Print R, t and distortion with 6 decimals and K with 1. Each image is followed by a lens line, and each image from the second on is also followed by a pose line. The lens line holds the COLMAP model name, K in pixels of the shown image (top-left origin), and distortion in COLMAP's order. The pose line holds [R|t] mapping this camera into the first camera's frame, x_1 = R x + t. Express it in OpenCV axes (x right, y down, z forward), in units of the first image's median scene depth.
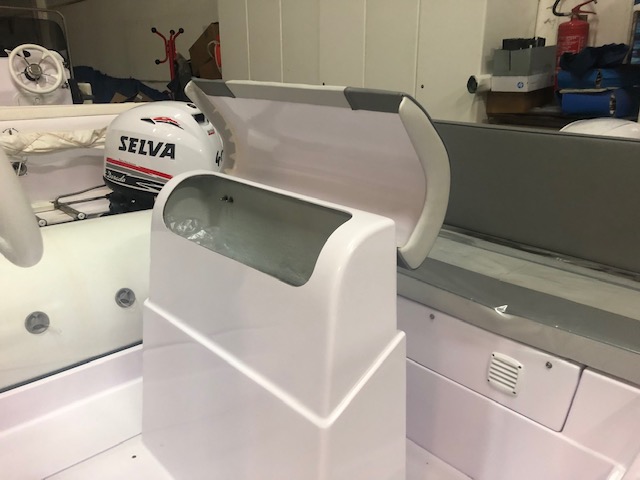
lens RADIAL K [[516.0, 0, 320.0], [0, 516.0, 240.0], [0, 0, 1]] dist [-0.000219, -0.005812]
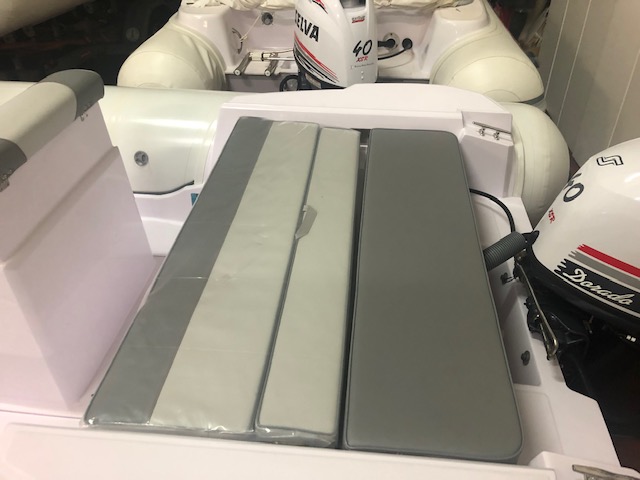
lens RADIAL K [[512.3, 0, 325.2], [0, 512.3, 238.0], [0, 0, 1]] dist [0.007346, -0.002044]
pose [[0.655176, 0.441176, -0.613276, 0.467889], [-0.228301, 0.889442, 0.395944, -0.189106], [0.720155, -0.119401, 0.683462, 0.218595]]
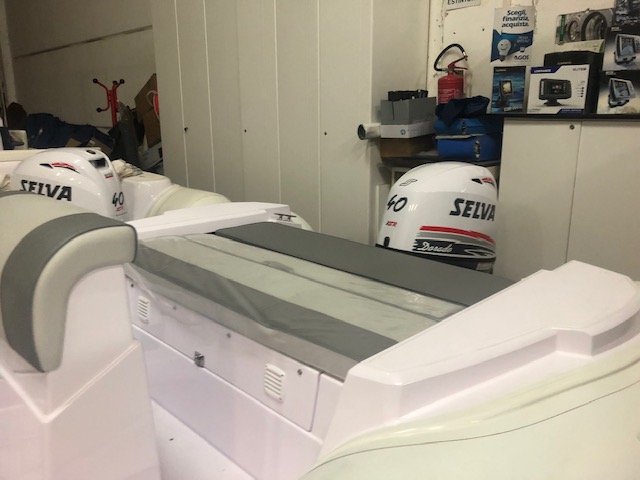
lens RADIAL K [[512.3, 0, 325.2], [0, 512.3, 238.0], [0, 0, 1]] dist [0.007346, -0.002044]
pose [[0.999140, -0.010767, 0.040035, 0.176194], [0.014055, 0.996469, -0.082781, 0.014248], [-0.039002, 0.083273, 0.995763, -0.068399]]
